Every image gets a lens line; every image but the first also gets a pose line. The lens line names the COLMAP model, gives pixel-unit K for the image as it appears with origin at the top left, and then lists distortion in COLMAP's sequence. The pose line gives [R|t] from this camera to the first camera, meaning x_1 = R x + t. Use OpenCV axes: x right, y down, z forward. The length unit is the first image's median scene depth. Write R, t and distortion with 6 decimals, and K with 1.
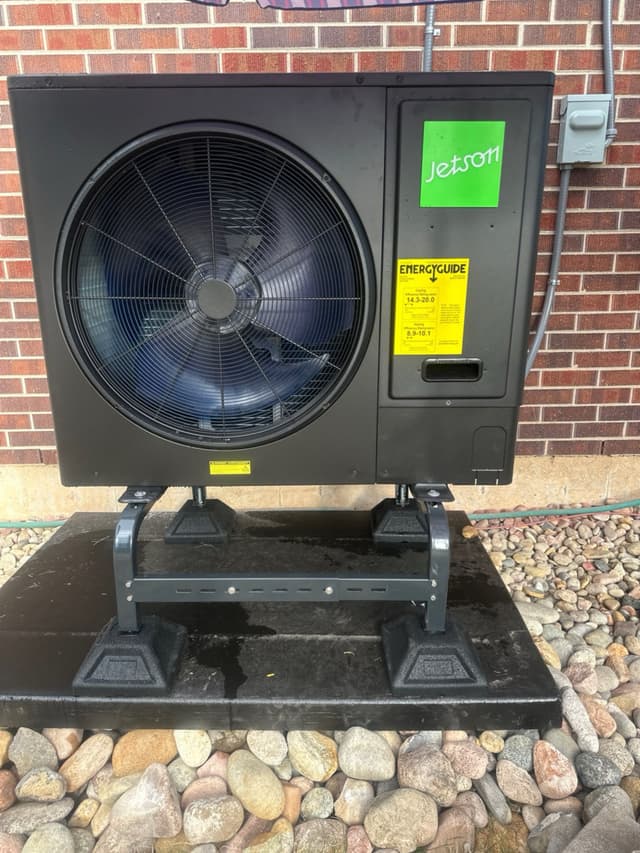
lens RADIAL K [[653.6, 0, 320.0], [0, 653.6, 426.5], [0, 0, 1]] dist [-0.004176, -0.002999]
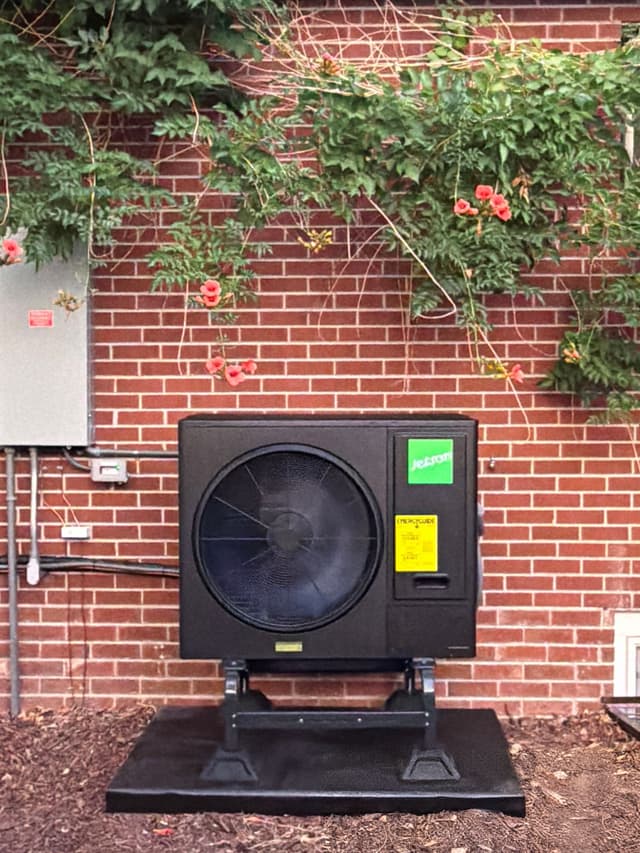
lens RADIAL K [[653.6, 0, 320.0], [0, 653.6, 426.5], [0, 0, 1]] dist [-0.004176, -0.002999]
pose [[0.999884, 0.008910, 0.012350, -0.106645], [-0.004066, 0.937727, -0.347349, 0.127503], [-0.014676, 0.347259, 0.937654, -0.694437]]
